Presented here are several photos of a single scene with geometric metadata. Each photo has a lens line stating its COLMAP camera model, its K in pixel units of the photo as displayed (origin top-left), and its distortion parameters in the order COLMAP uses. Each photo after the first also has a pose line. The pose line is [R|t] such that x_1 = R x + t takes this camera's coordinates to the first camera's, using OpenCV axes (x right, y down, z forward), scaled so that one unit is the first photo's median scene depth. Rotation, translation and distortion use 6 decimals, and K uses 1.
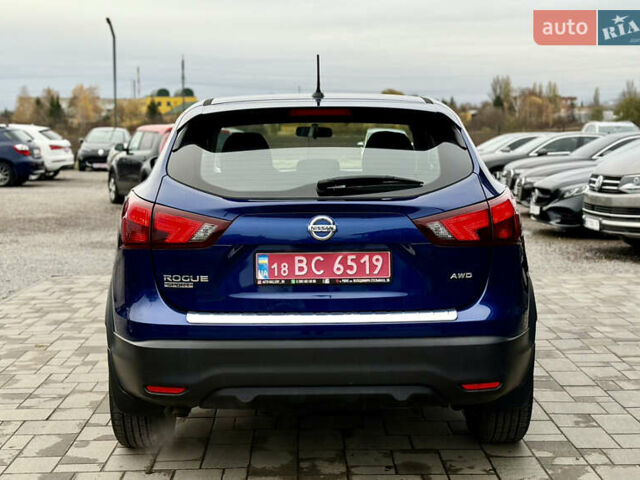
lens RADIAL K [[989.0, 0, 320.0], [0, 989.0, 240.0], [0, 0, 1]] dist [0.163017, -0.167115]
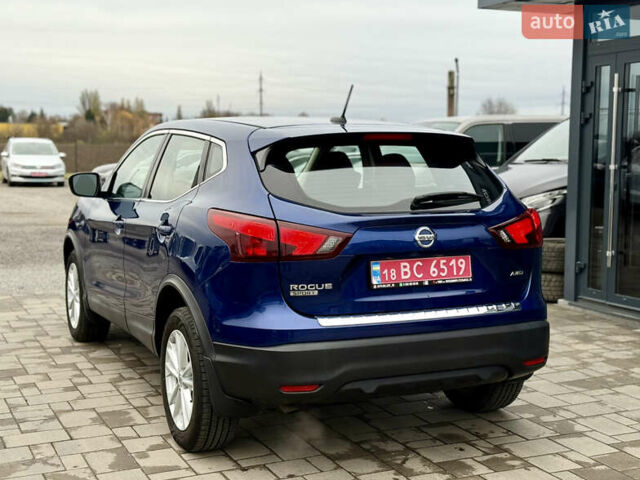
lens RADIAL K [[954.2, 0, 342.9], [0, 954.2, 239.2], [0, 0, 1]] dist [0.135145, -0.105659]
pose [[0.905466, -0.031088, 0.423279, -0.555144], [0.035567, 0.999364, -0.002684, -0.010189], [-0.422927, 0.017485, 0.905995, 0.022150]]
